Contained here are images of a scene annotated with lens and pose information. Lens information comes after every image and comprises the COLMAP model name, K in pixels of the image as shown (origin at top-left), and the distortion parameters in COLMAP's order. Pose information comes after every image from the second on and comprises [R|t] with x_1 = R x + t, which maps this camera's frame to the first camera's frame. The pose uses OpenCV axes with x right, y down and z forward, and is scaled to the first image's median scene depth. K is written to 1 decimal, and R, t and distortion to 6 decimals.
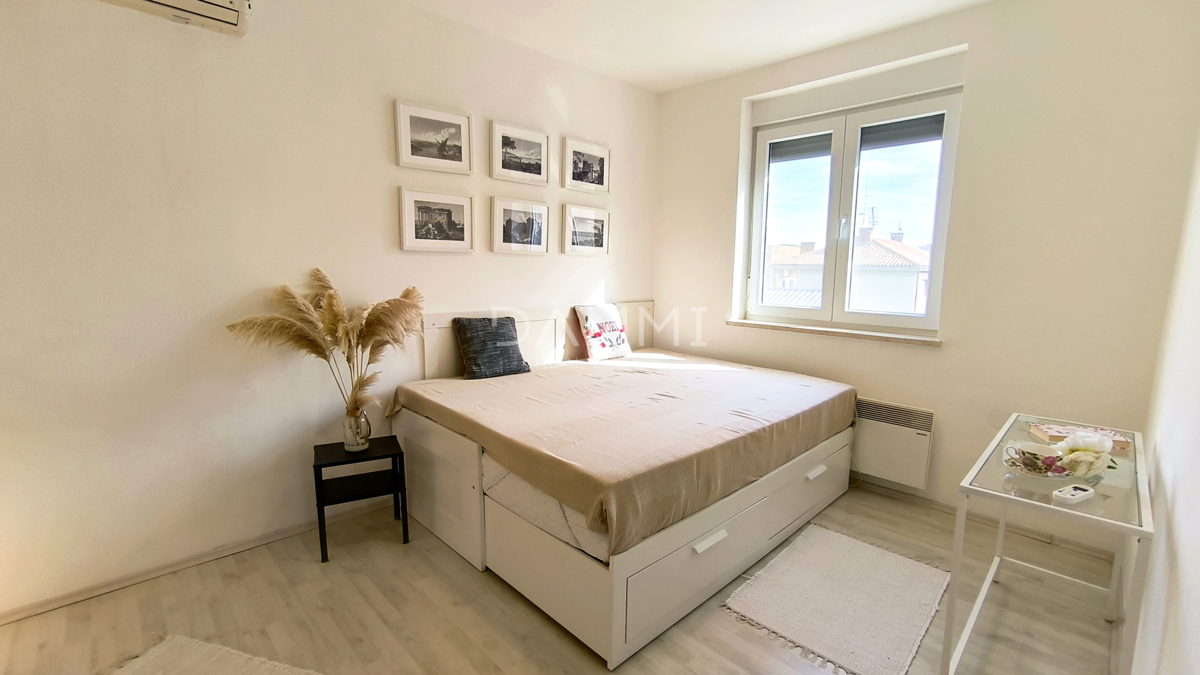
lens RADIAL K [[514.7, 0, 606.4], [0, 514.7, 339.4], [0, 0, 1]] dist [-0.019527, 0.009461]
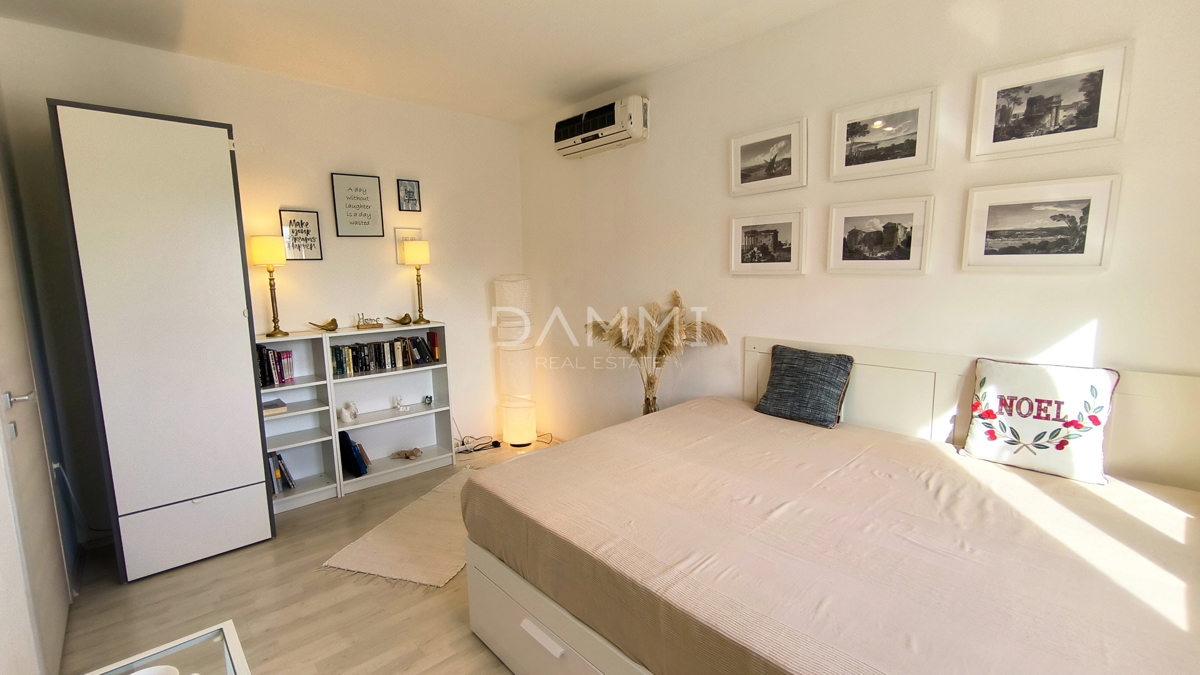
lens RADIAL K [[514.7, 0, 603.9], [0, 514.7, 342.6], [0, 0, 1]] dist [-0.019527, 0.009461]
pose [[-0.025255, 0.119173, -0.992552, 0.644887], [-0.127471, 0.984380, 0.121435, -0.120809], [0.991521, 0.129589, -0.009669, 0.707933]]
